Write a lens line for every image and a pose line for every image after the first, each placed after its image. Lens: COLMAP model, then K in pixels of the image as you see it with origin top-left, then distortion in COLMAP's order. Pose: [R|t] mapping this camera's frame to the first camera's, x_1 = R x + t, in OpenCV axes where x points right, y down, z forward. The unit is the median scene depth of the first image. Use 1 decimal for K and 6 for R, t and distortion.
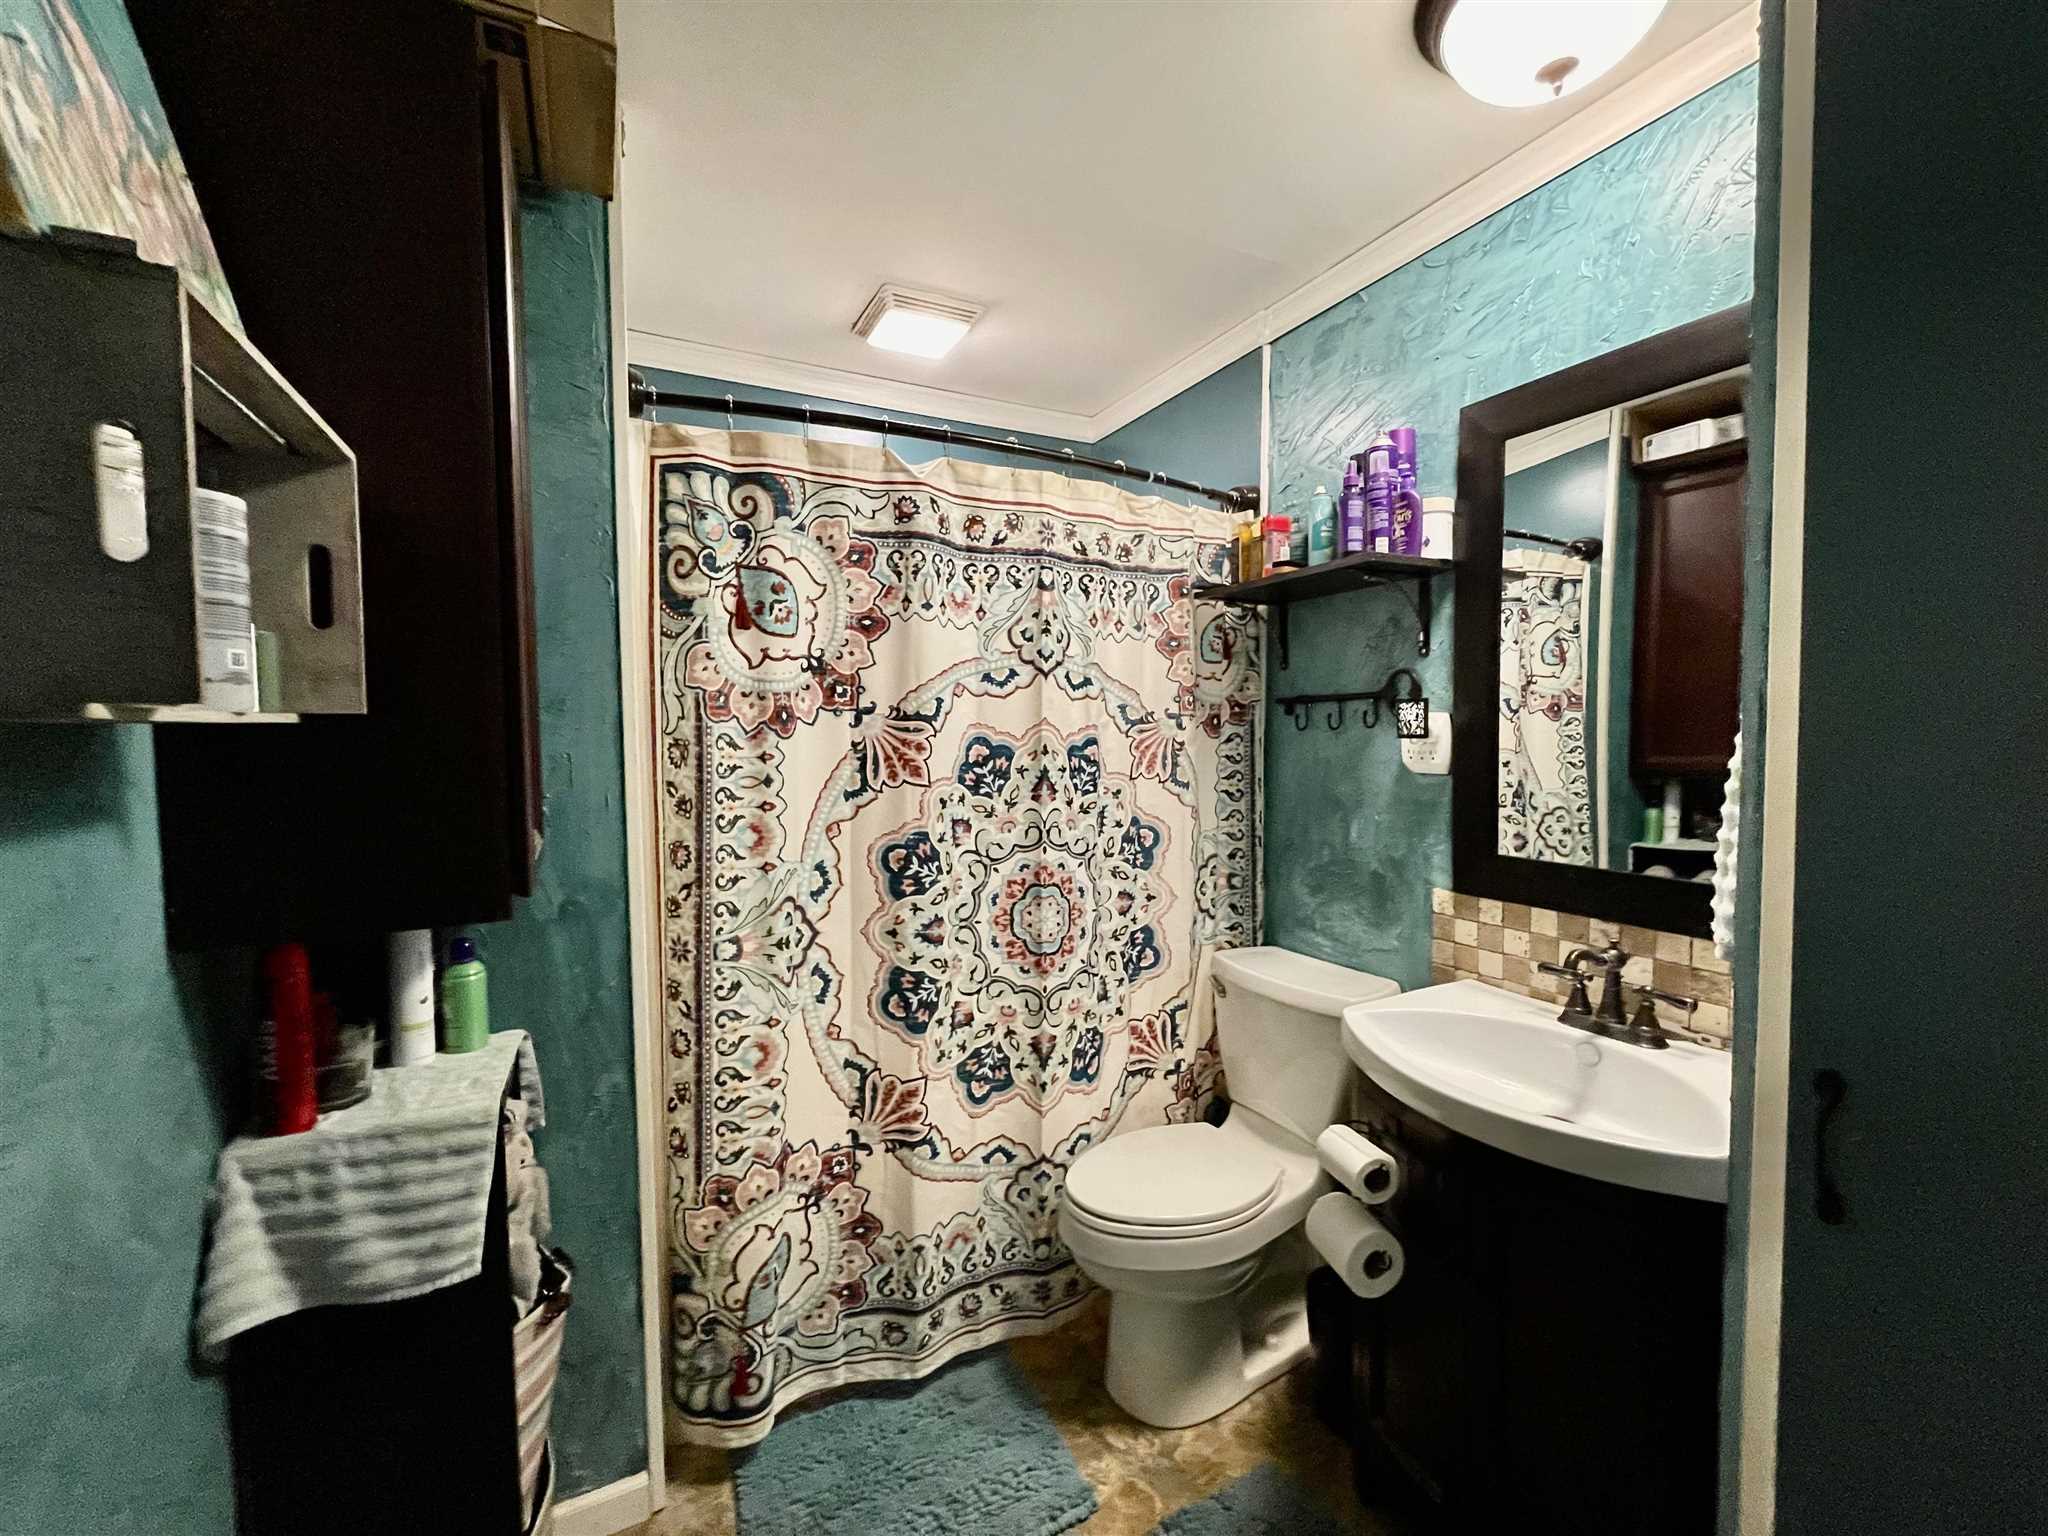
lens RADIAL K [[866.0, 0, 1027.7], [0, 866.0, 771.5], [0, 0, 1]] dist [-0.002191, -0.000615]
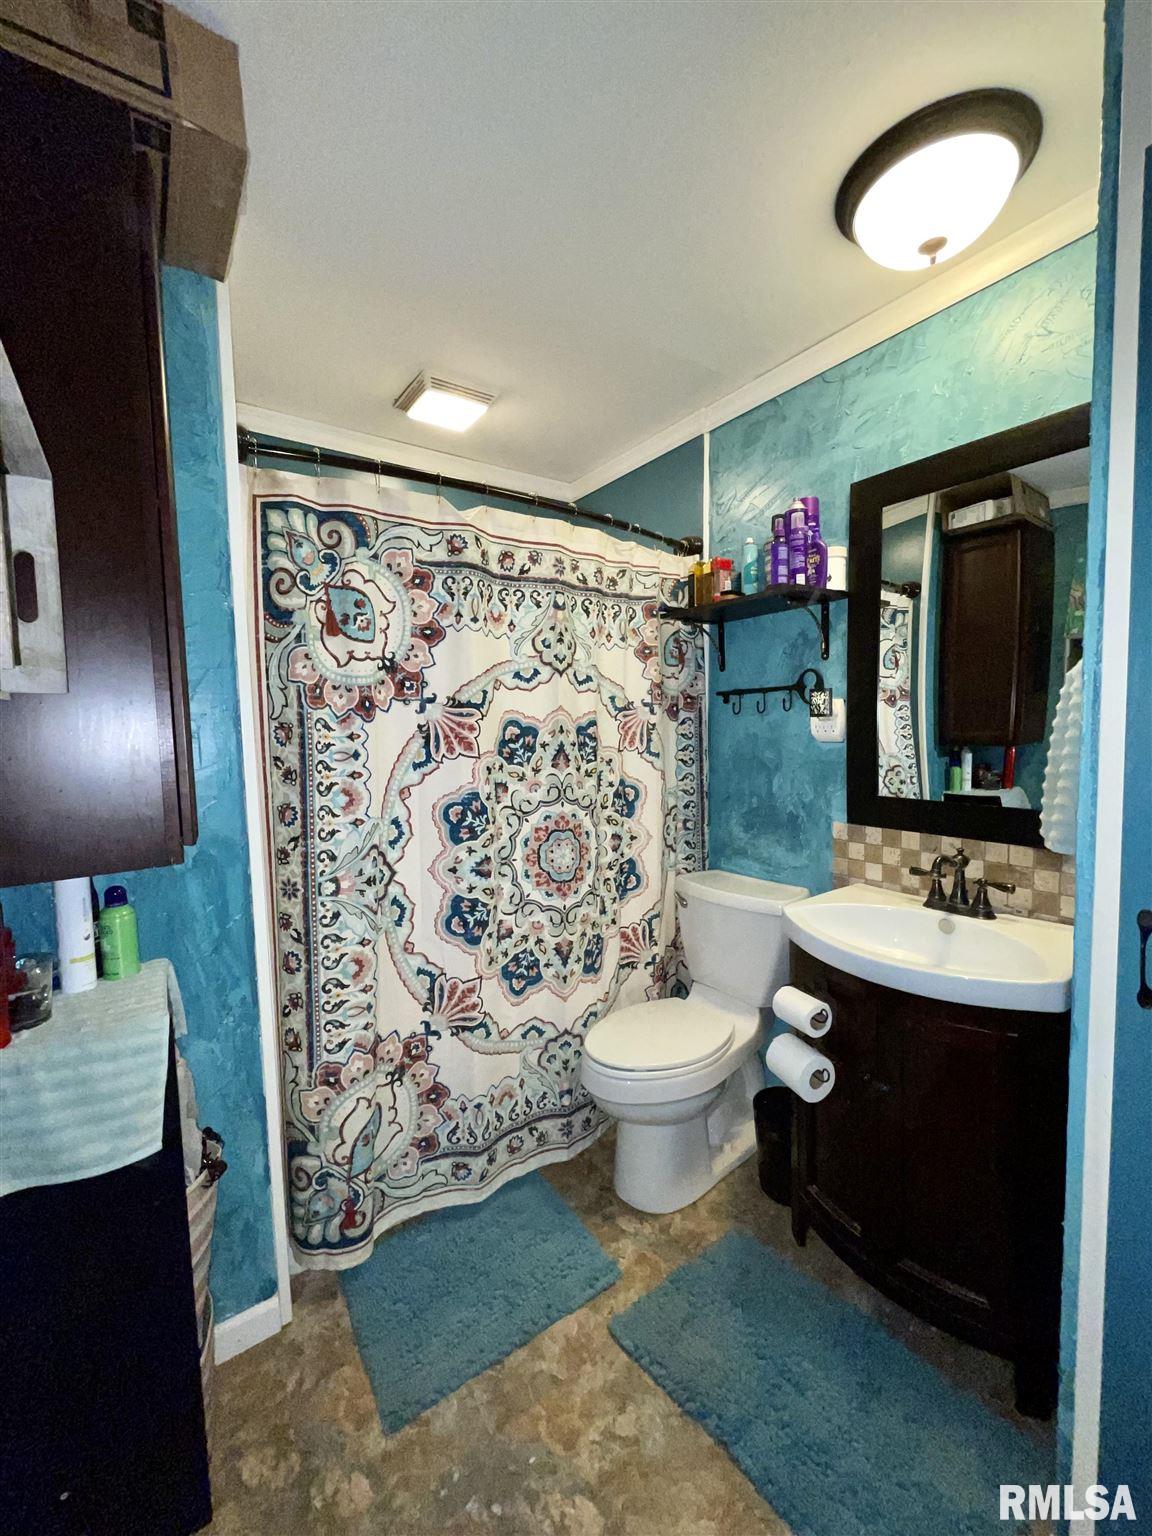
lens RADIAL K [[649.5, 0, 587.3], [0, 649.5, 773.0], [0, 0, 1]] dist [-0.002191, -0.000615]
pose [[0.988517, -0.025264, 0.148982, -0.099158], [0.021675, 0.999436, 0.025664, 0.018869], [-0.149547, -0.022140, 0.988507, -0.001104]]
